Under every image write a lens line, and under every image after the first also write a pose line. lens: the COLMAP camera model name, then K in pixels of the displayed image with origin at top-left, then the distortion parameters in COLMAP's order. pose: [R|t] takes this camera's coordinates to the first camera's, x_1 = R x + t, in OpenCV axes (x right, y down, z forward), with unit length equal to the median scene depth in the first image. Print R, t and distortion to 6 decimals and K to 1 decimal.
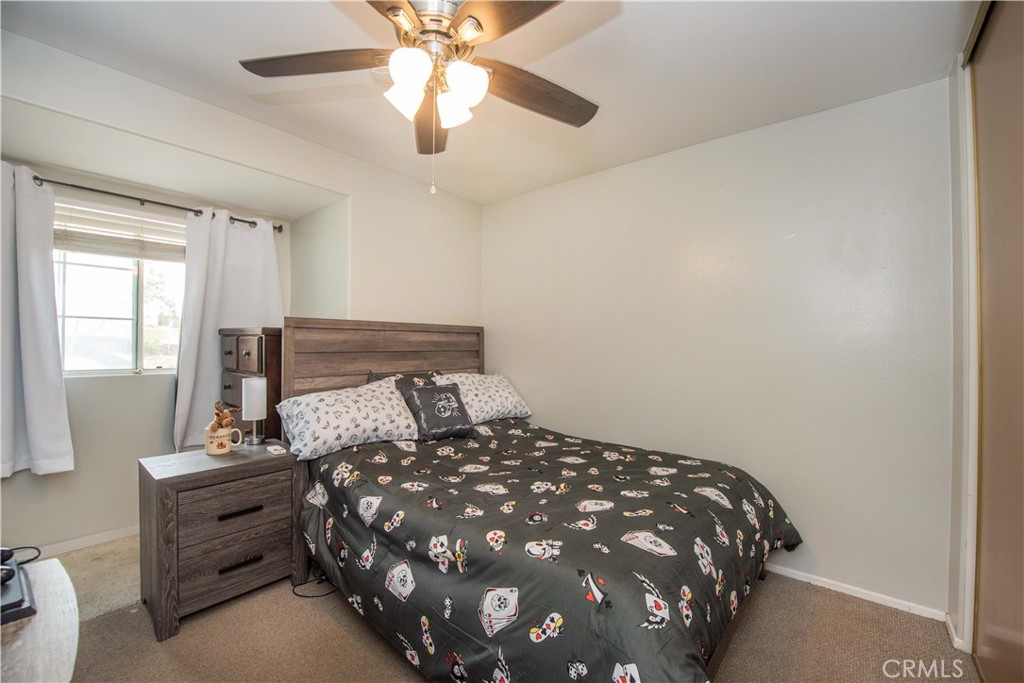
lens RADIAL K [[425.8, 0, 510.1], [0, 425.8, 338.1], [0, 0, 1]] dist [-0.020283, -0.000812]
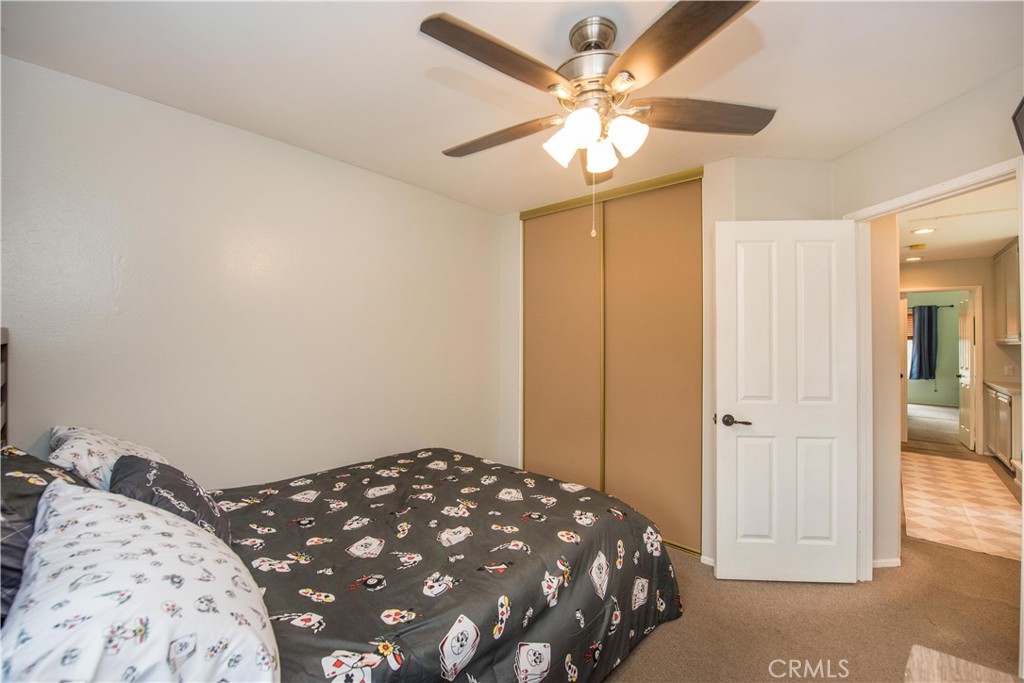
lens RADIAL K [[425.8, 0, 510.1], [0, 425.8, 338.1], [0, 0, 1]] dist [-0.020283, -0.000812]
pose [[0.020930, -0.009547, 0.999735, -0.992278], [-0.014594, 0.999845, 0.009853, -0.066337], [-0.999674, -0.014796, 0.020787, 0.953629]]
